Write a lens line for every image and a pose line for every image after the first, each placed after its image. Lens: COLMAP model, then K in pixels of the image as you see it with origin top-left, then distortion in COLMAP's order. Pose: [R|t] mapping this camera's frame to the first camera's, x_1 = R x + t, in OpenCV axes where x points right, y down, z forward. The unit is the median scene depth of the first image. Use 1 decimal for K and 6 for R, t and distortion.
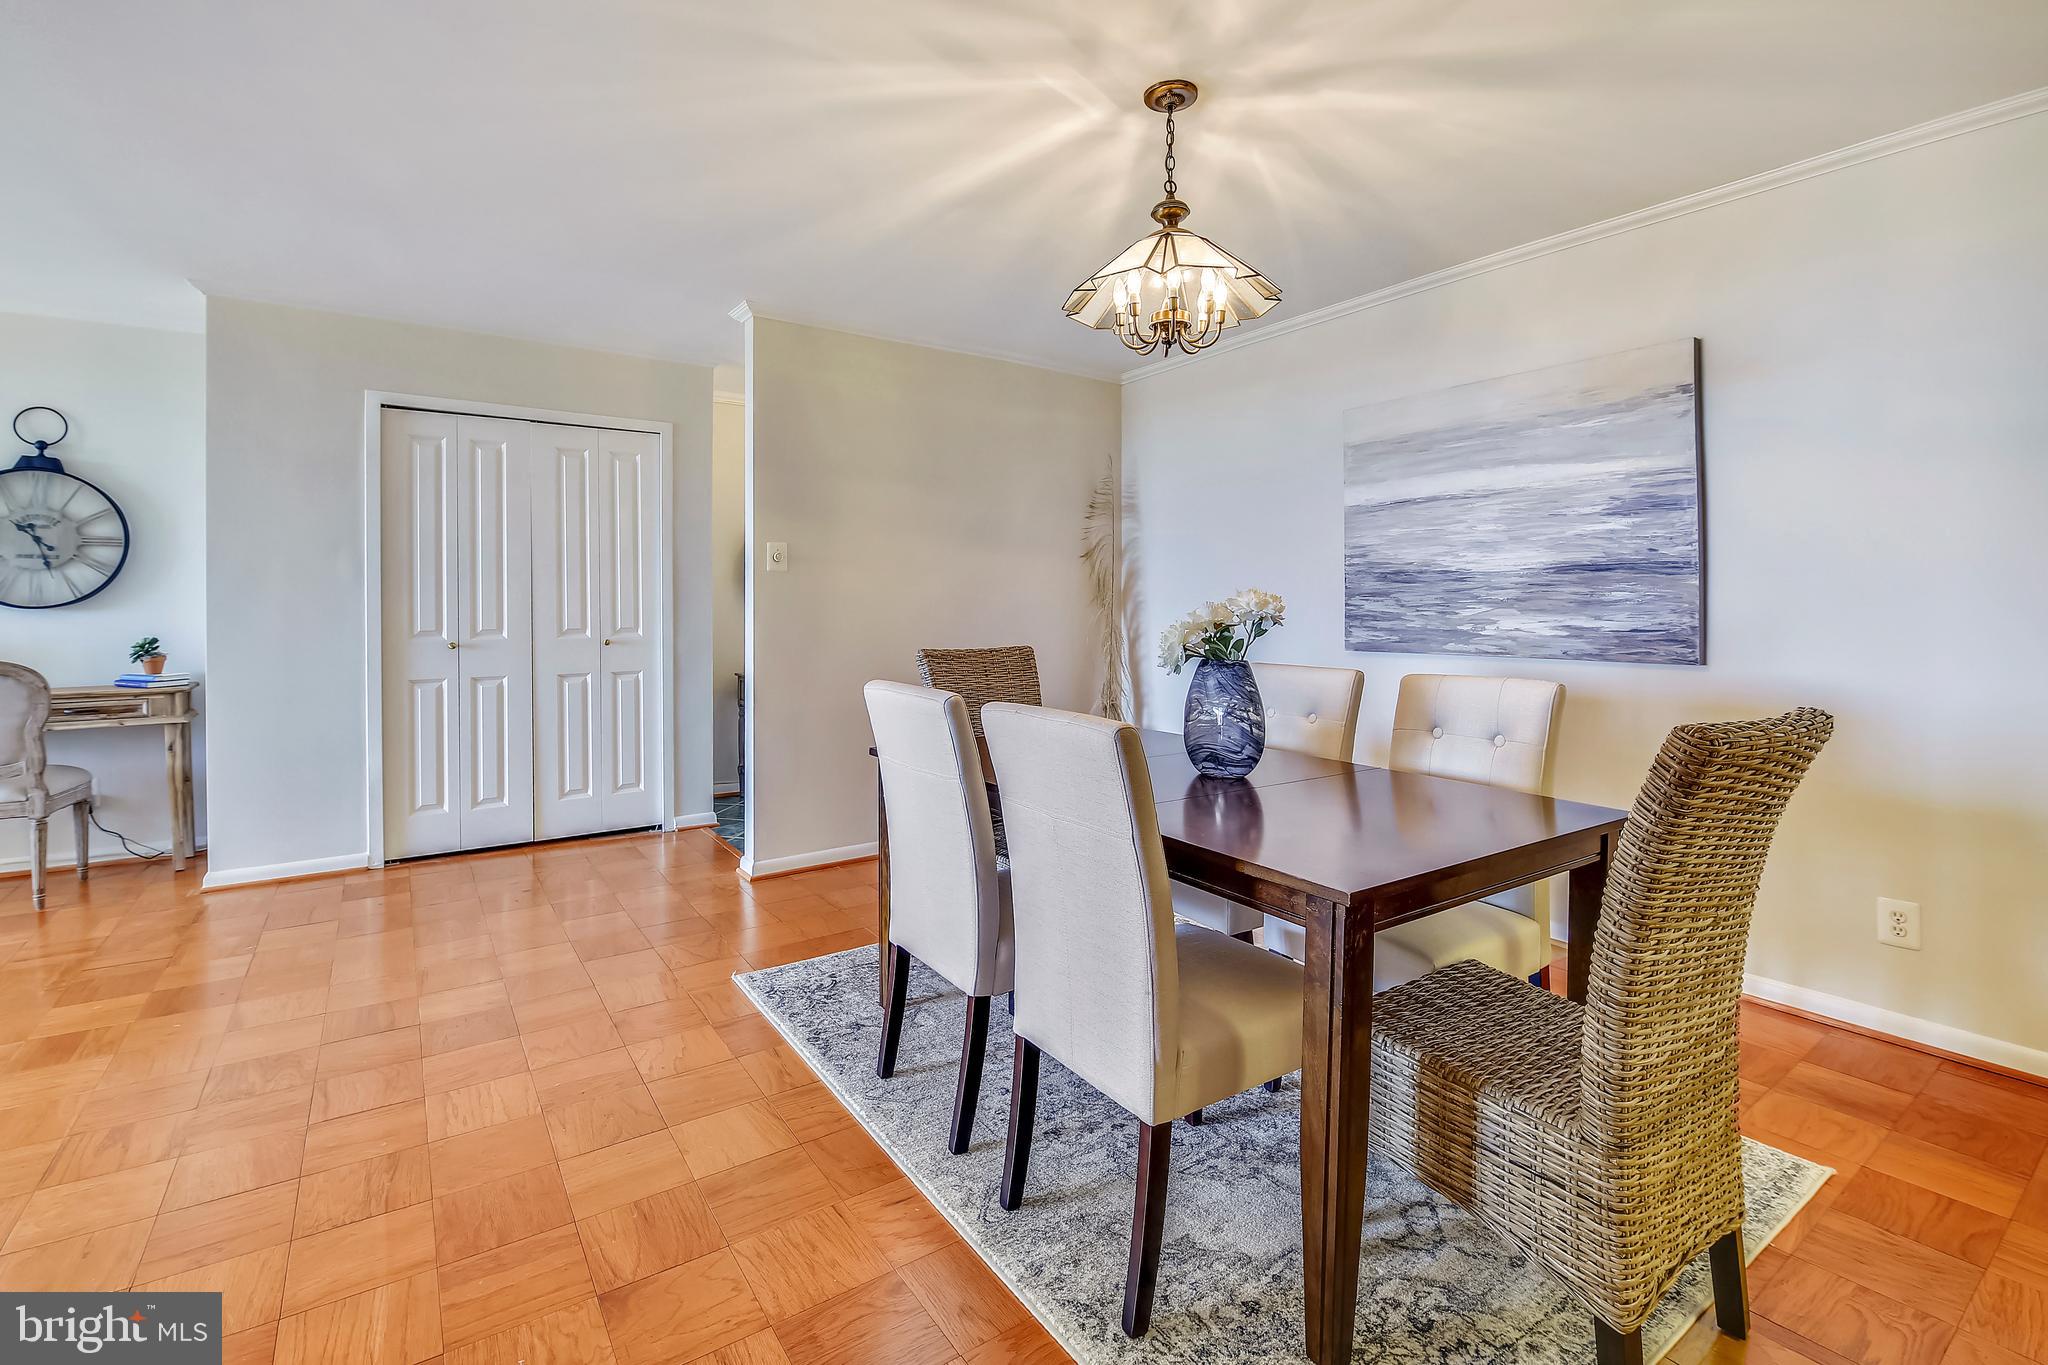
lens RADIAL K [[920.7, 0, 1004.7], [0, 920.7, 614.4], [0, 0, 1]] dist [-0.012251, -0.000477]
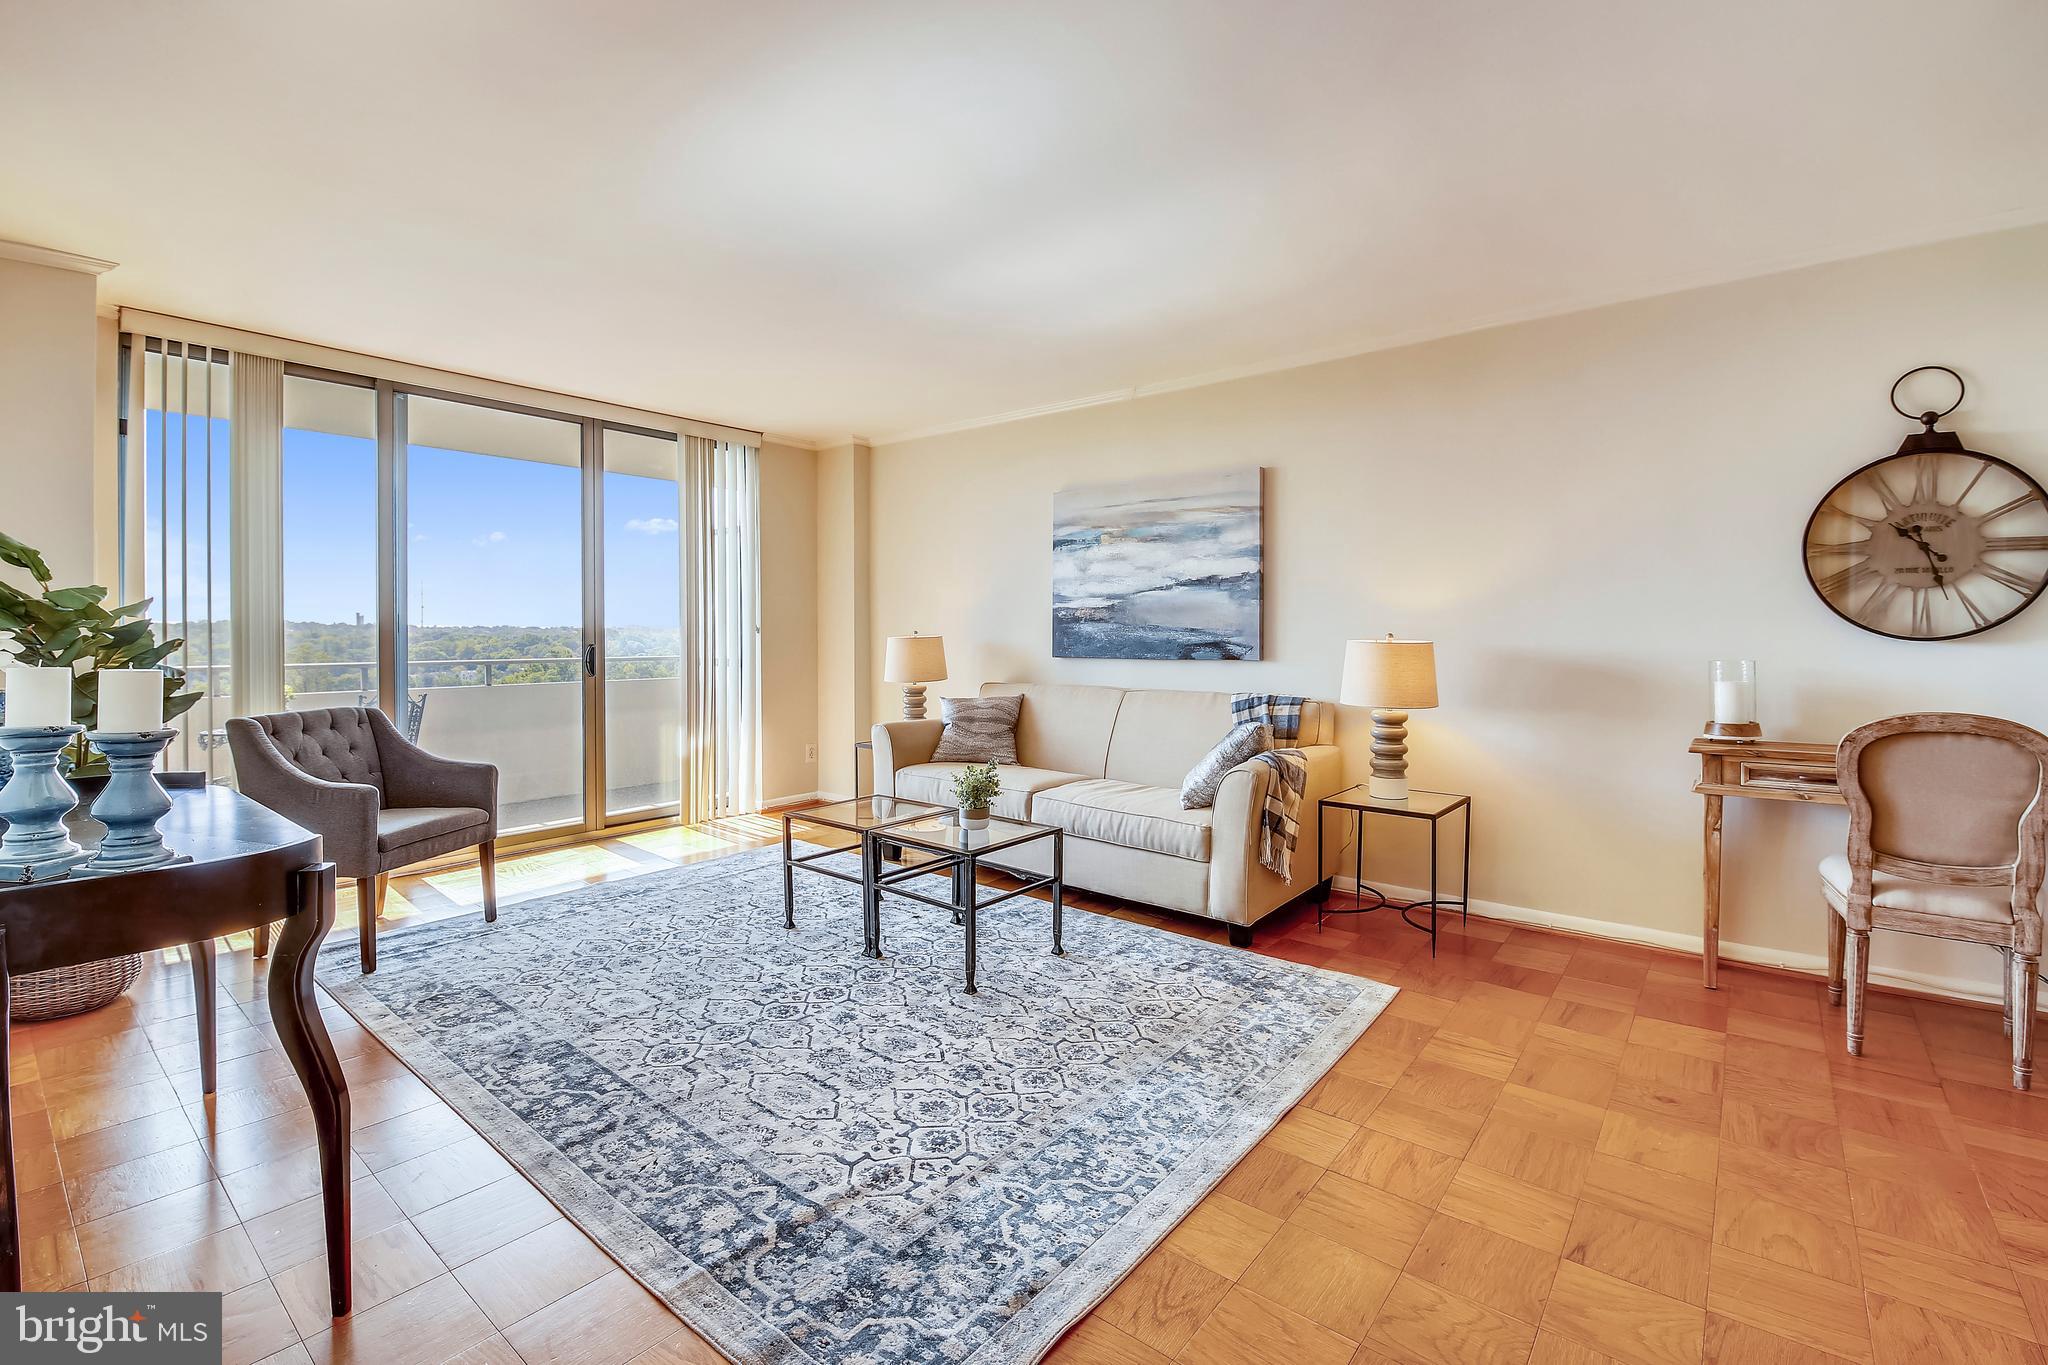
lens RADIAL K [[898.8, 0, 1024.3], [0, 898.8, 635.3], [0, 0, 1]] dist [-0.014814, -0.000269]
pose [[0.287715, 0.002926, -0.957711, -0.659592], [-0.013511, 0.999908, -0.001004, 0.000370], [0.957621, 0.013228, 0.287729, 0.102439]]
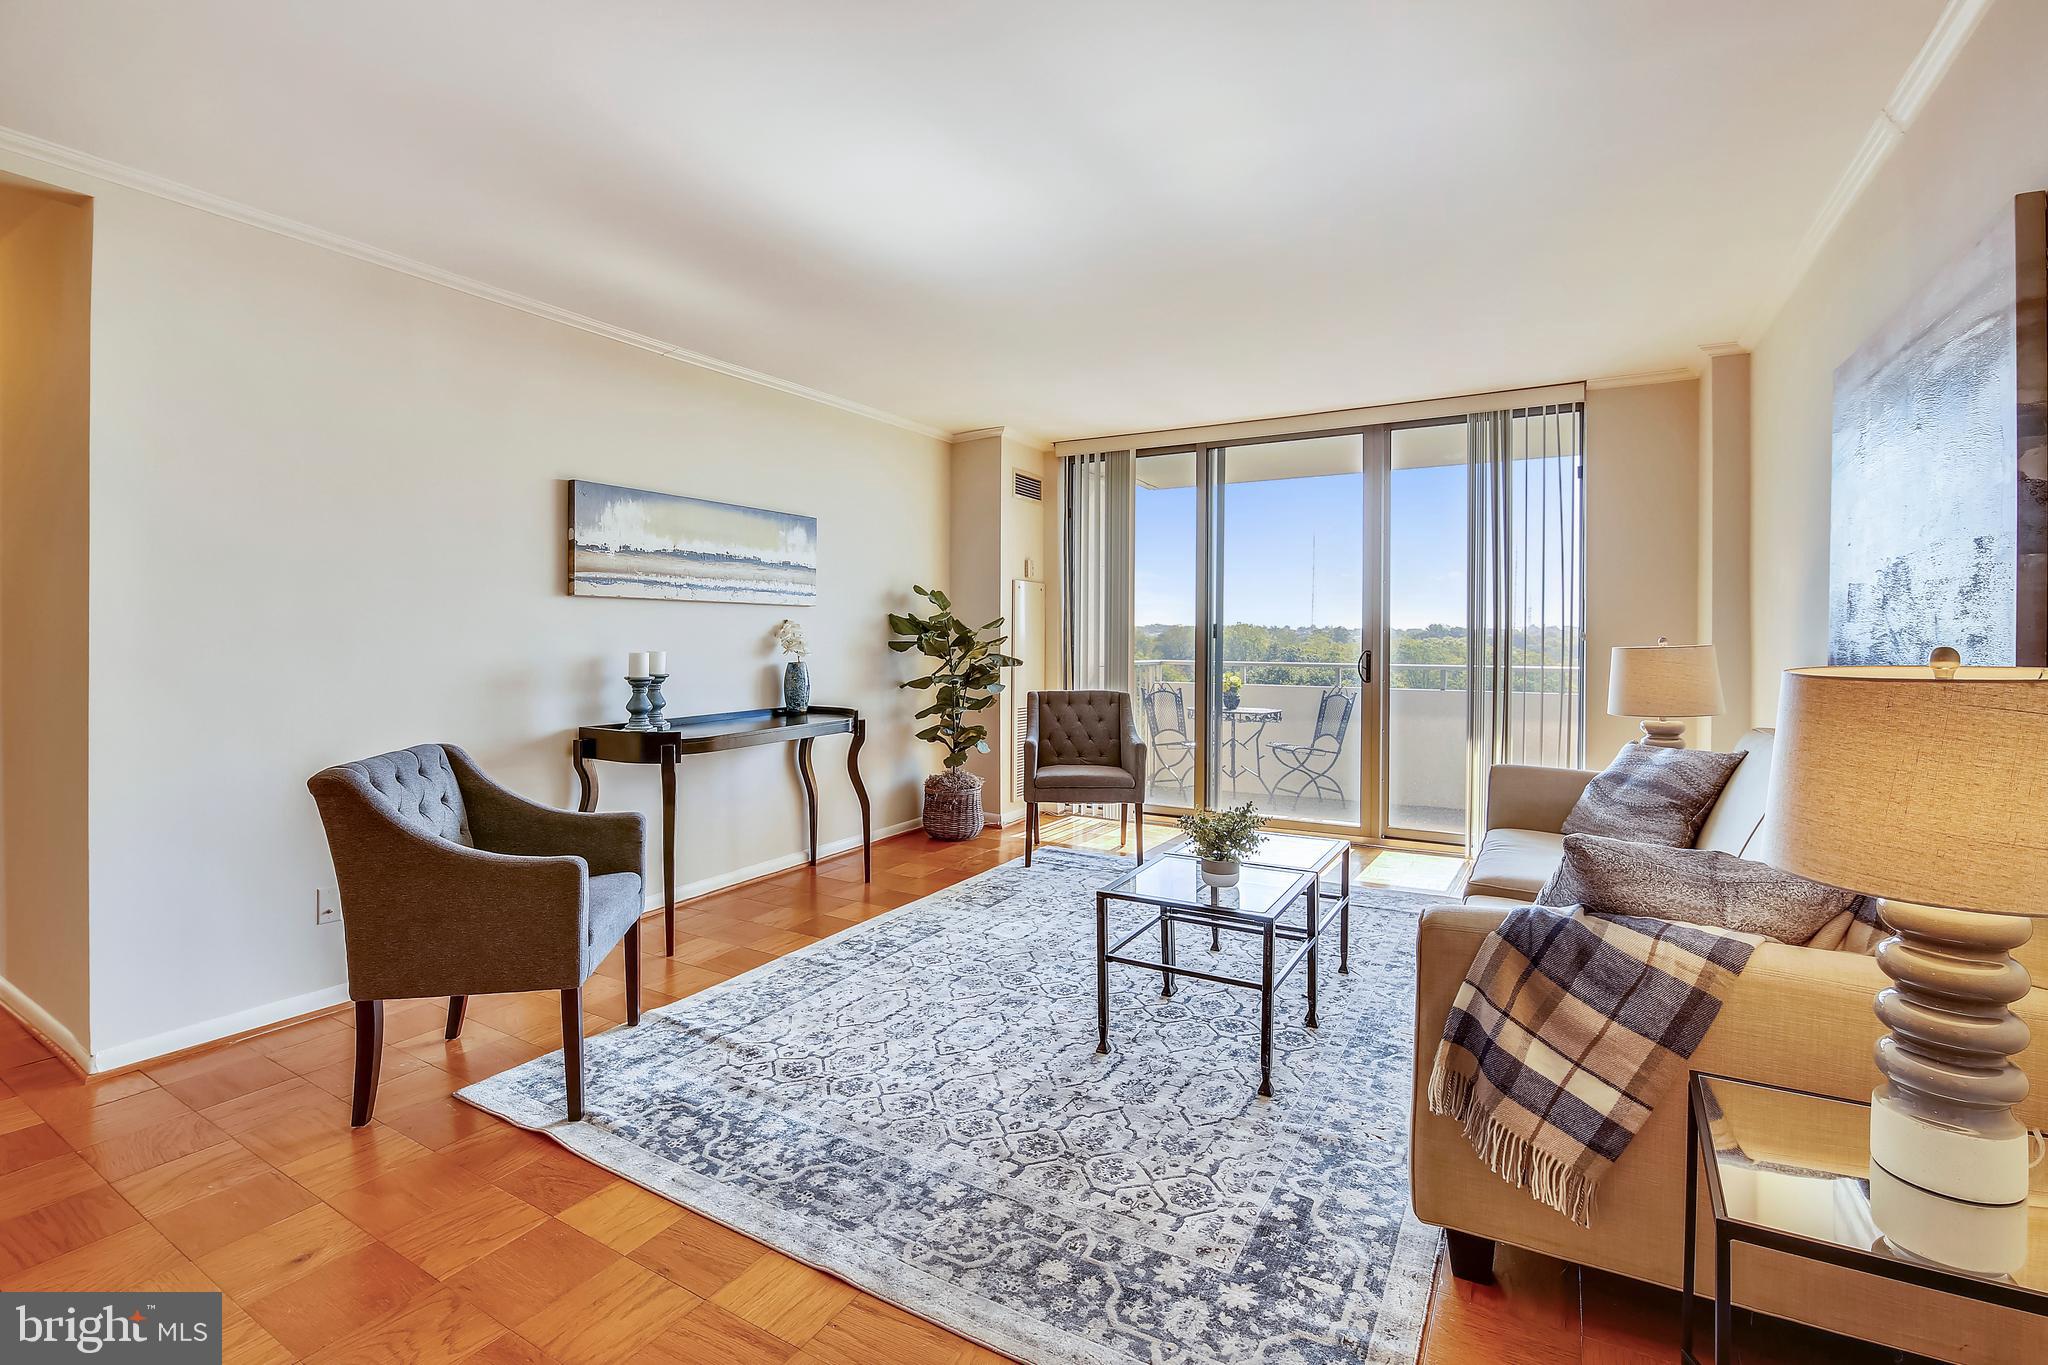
lens RADIAL K [[920.7, 0, 1004.7], [0, 920.7, 614.4], [0, 0, 1]] dist [-0.012251, -0.000477]
pose [[-0.906098, -0.011498, -0.422912, -1.086508], [-0.007787, 0.999915, -0.010502, -0.013874], [0.422996, -0.006222, -0.906110, 0.956067]]
